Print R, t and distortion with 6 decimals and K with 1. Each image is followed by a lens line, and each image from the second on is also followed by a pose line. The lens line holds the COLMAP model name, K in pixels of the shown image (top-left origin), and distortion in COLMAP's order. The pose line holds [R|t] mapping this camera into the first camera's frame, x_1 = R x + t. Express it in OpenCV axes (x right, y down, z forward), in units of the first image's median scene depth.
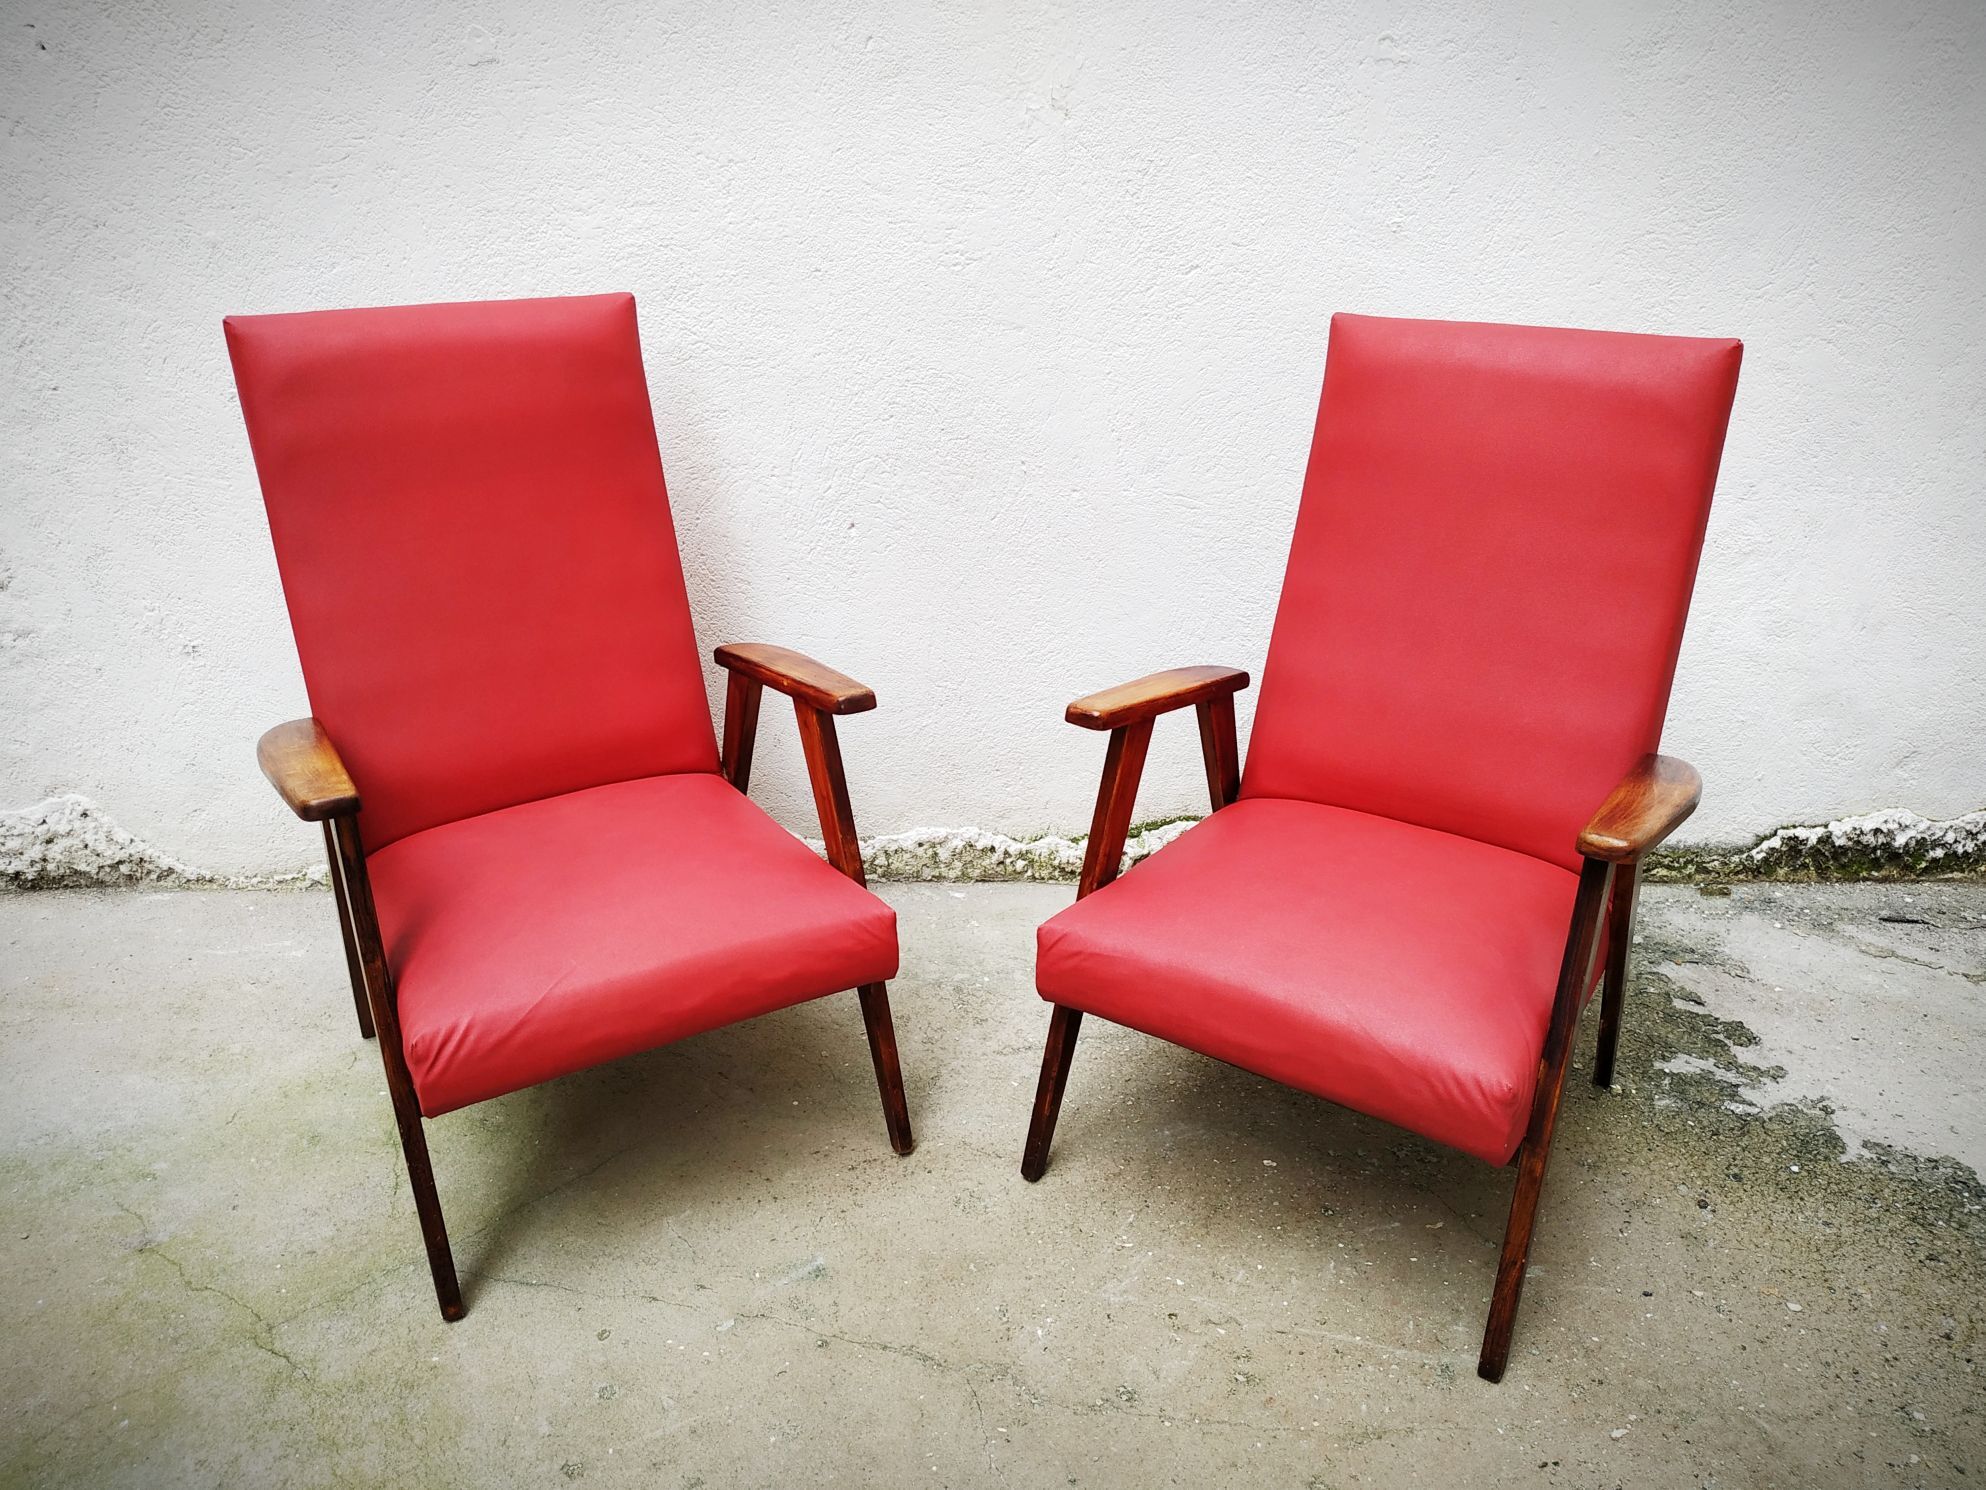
lens RADIAL K [[1454.1, 0, 977.9], [0, 1454.1, 751.7], [0, 0, 1]] dist [0.011670, -0.027734]
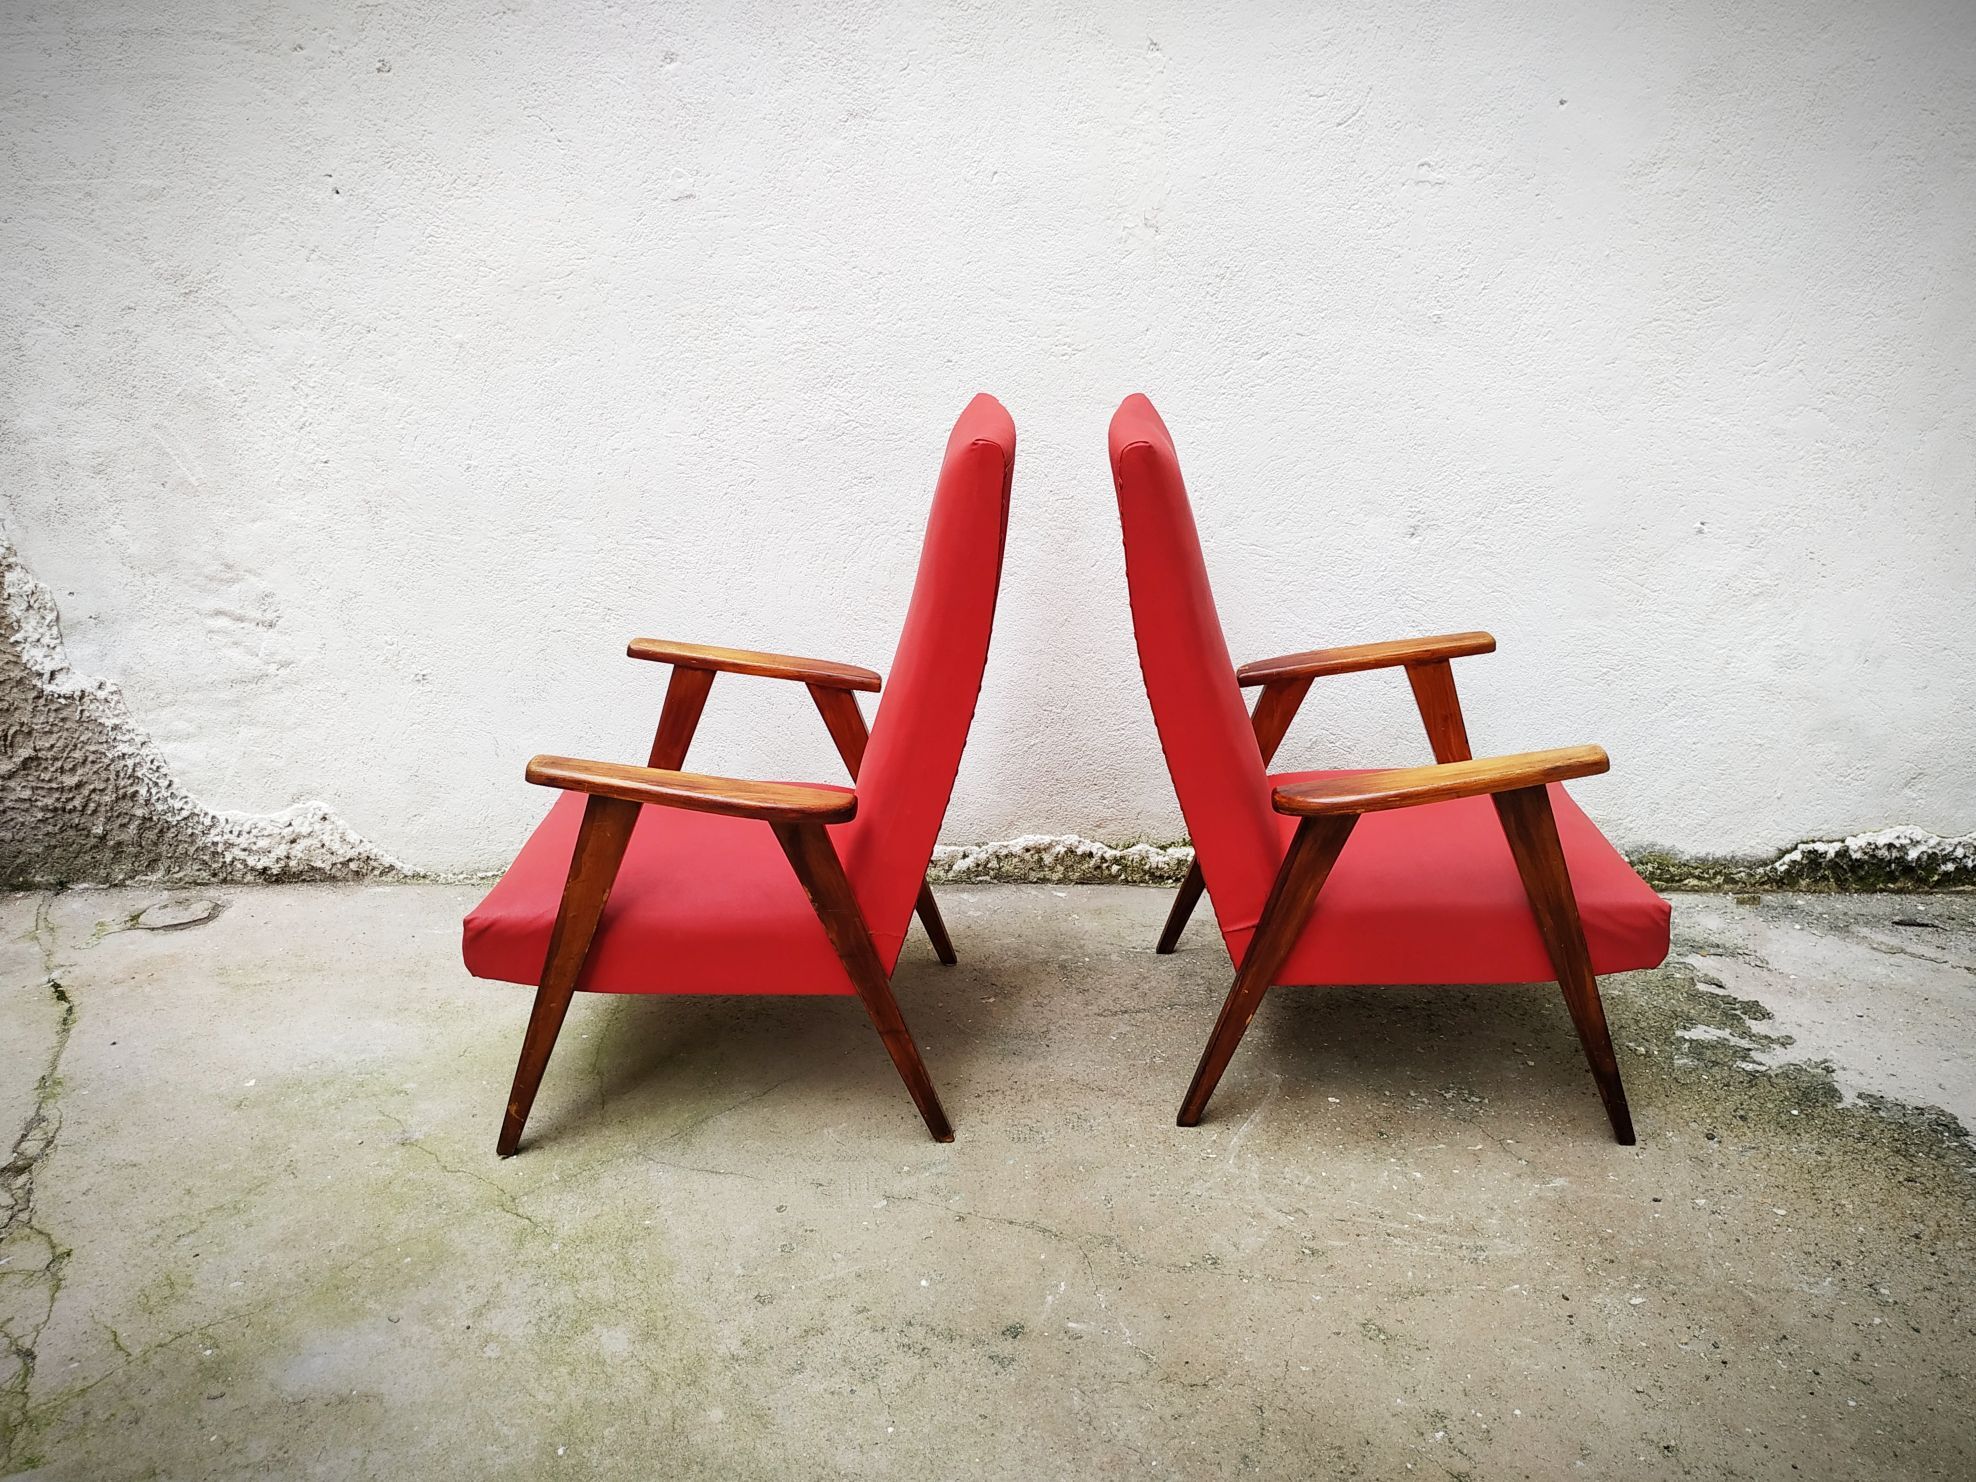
lens RADIAL K [[1446.8, 0, 972.1], [0, 1446.8, 749.5], [0, 0, 1]] dist [0.011670, -0.027734]
pose [[0.998305, 0.003499, -0.058094, -0.020268], [-0.007369, 0.997757, -0.066533, 0.071187], [0.057731, 0.066848, 0.996092, -0.173348]]
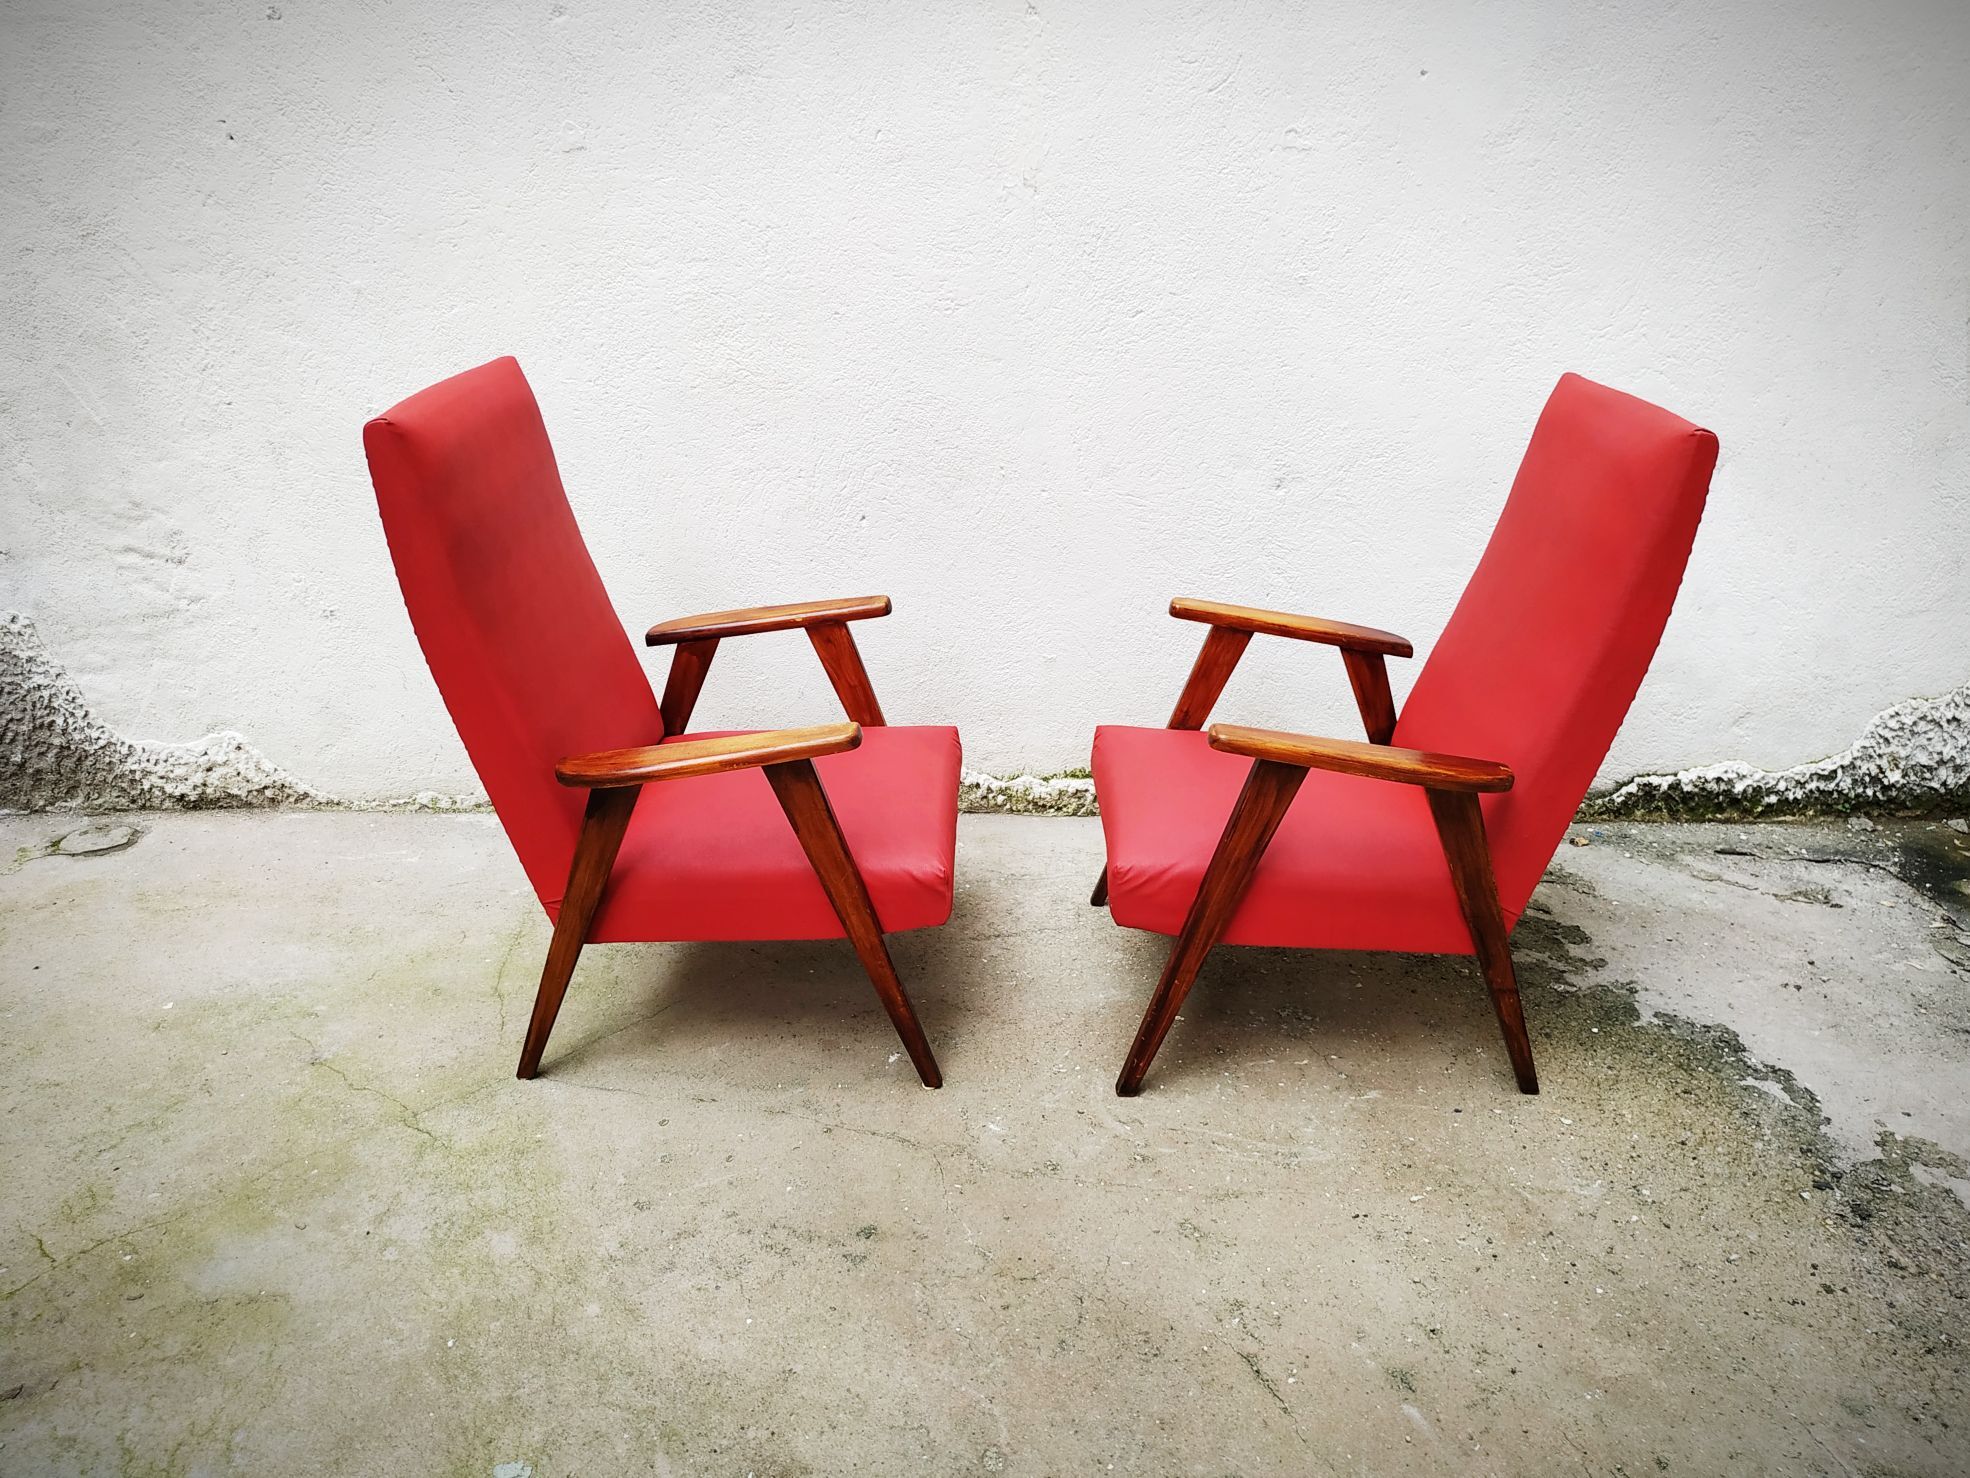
lens RADIAL K [[1442.4, 0, 975.8], [0, 1442.4, 745.2], [0, 0, 1]] dist [0.011670, -0.027734]
pose [[0.999703, 0.011045, -0.021746, 0.040535], [-0.011015, 0.999938, 0.001496, 0.037114], [0.021761, -0.001256, 0.999762, -0.237863]]
